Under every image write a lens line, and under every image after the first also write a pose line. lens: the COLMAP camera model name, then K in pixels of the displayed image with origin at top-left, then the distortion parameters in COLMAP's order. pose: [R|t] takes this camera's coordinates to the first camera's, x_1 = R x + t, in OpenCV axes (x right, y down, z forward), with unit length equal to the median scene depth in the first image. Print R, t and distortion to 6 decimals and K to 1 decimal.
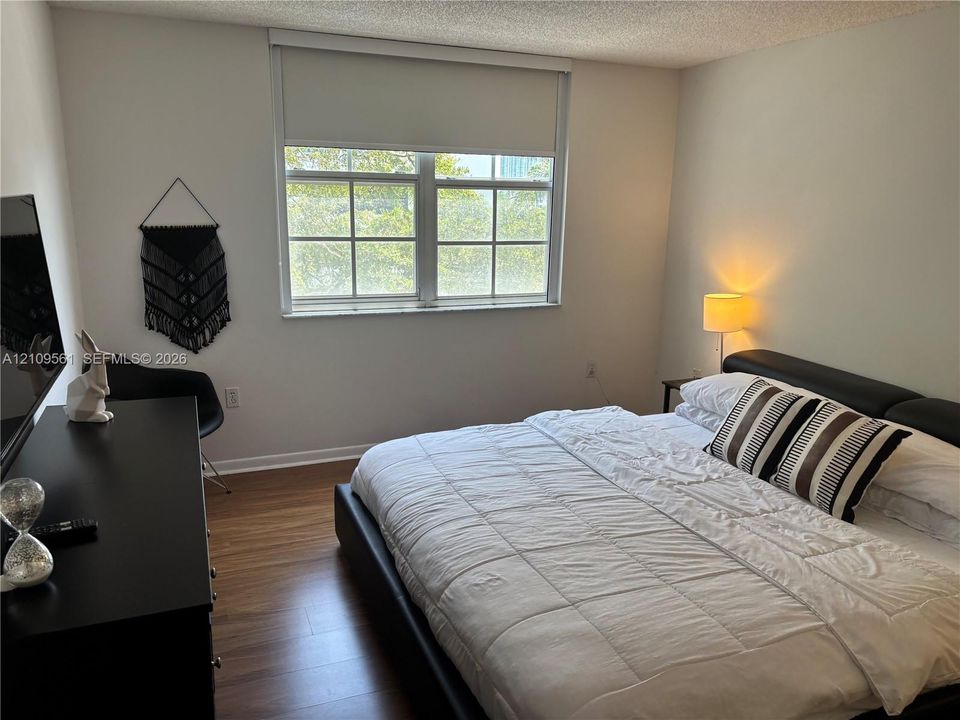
lens RADIAL K [[719.8, 0, 480.9], [0, 719.8, 365.4], [0, 0, 1]] dist [0.023771, -0.026168]
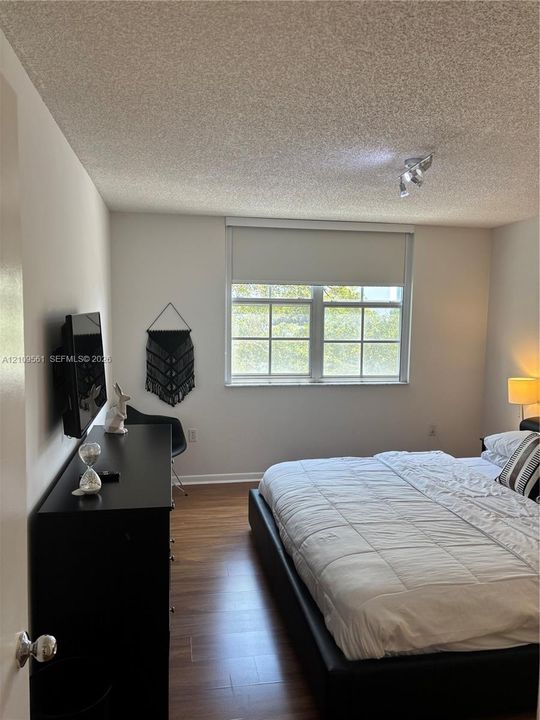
lens RADIAL K [[539.8, 0, 268.5], [0, 539.8, 359.0], [0, 0, 1]] dist [0.023771, -0.026168]
pose [[0.978777, 0.011863, -0.204586, 0.074639], [-0.041523, 0.989096, -0.141299, 0.044933], [0.200679, 0.146795, 0.968597, -0.178364]]
